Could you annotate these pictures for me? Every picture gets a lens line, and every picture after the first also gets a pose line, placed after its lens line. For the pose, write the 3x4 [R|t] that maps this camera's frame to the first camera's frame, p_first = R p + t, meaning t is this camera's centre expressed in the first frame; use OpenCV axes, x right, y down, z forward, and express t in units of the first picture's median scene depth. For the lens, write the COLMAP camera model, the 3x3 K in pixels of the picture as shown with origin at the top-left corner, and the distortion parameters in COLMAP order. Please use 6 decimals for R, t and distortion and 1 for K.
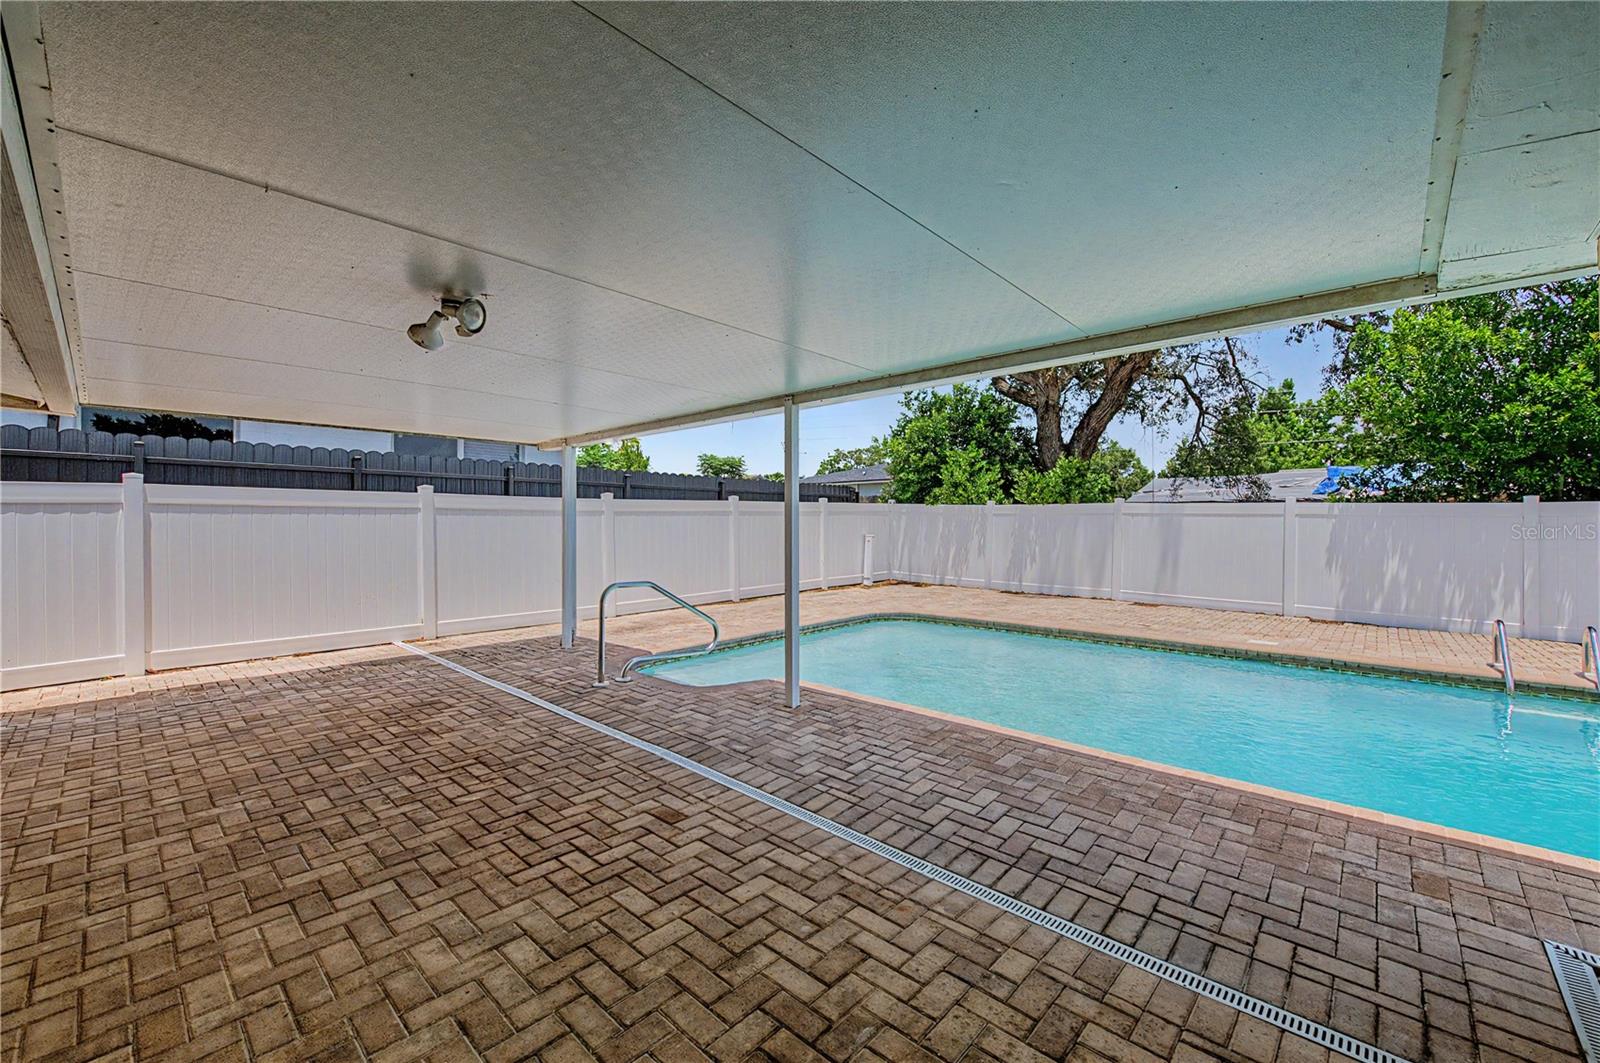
lens RADIAL K [[642.5, 0, 803.8], [0, 642.5, 534.4], [0, 0, 1]] dist [0.000970, -0.003087]
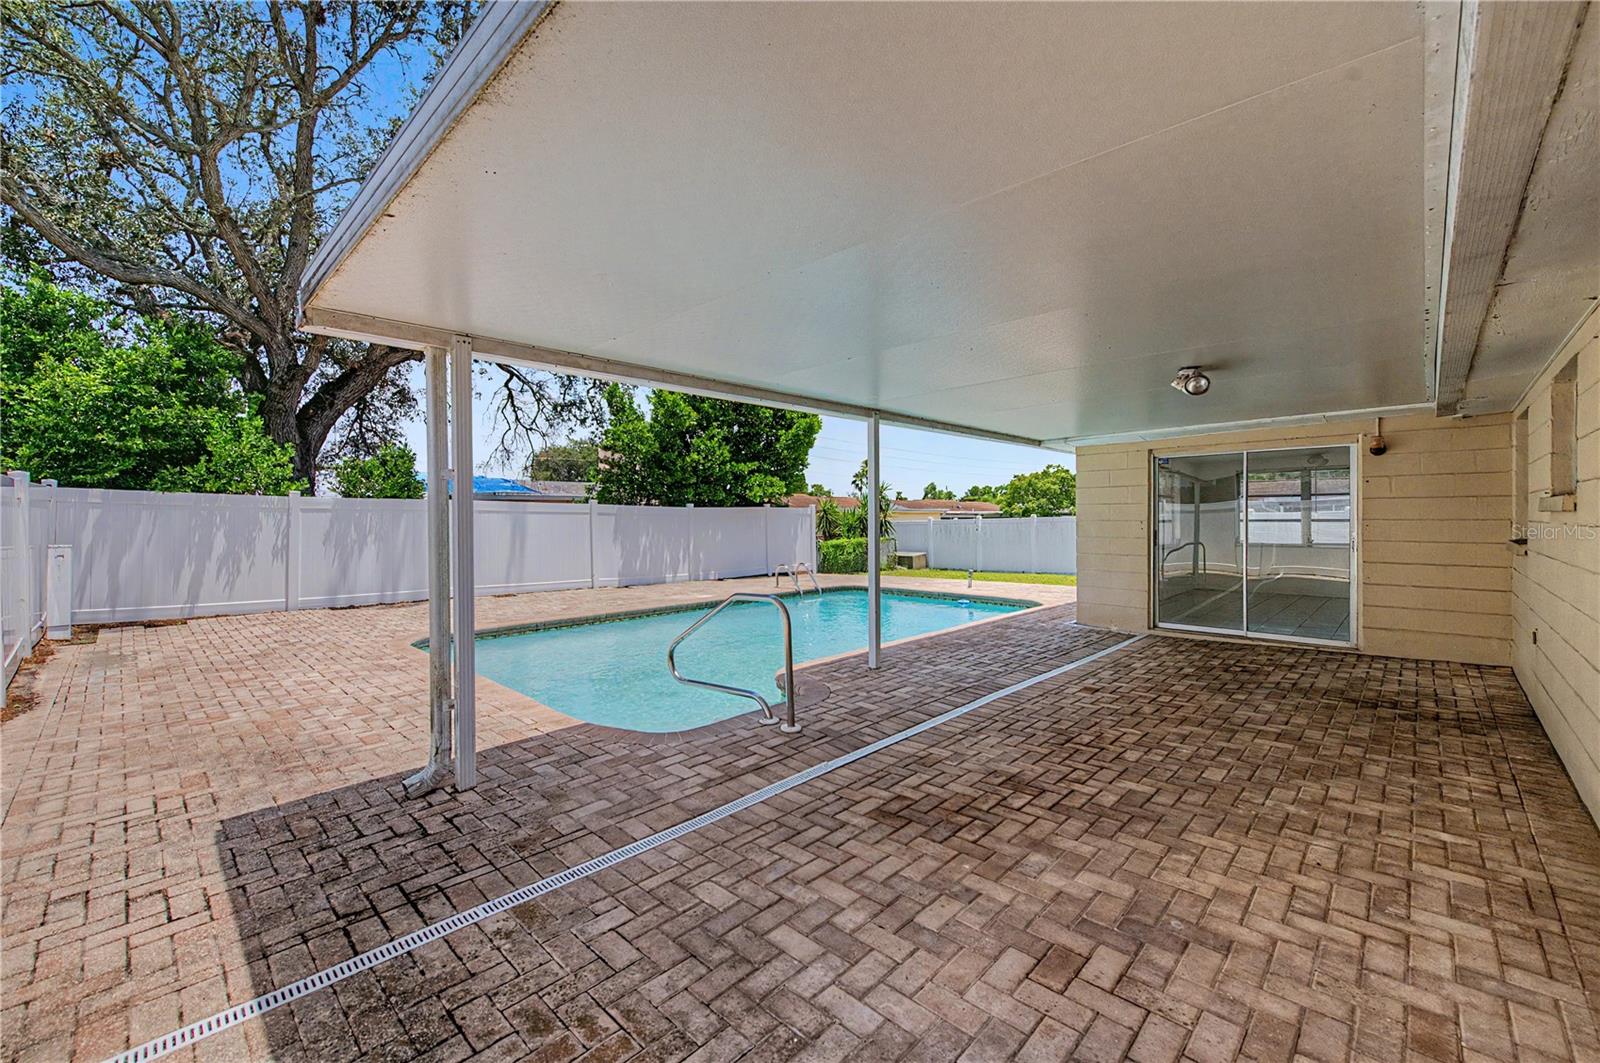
lens RADIAL K [[642.5, 0, 803.8], [0, 642.5, 534.4], [0, 0, 1]] dist [0.000970, -0.003087]
pose [[0.023132, -0.025215, 0.999414, -1.438794], [0.024813, 0.999388, 0.024640, -0.018930], [-0.999424, 0.024228, 0.023744, 1.293856]]
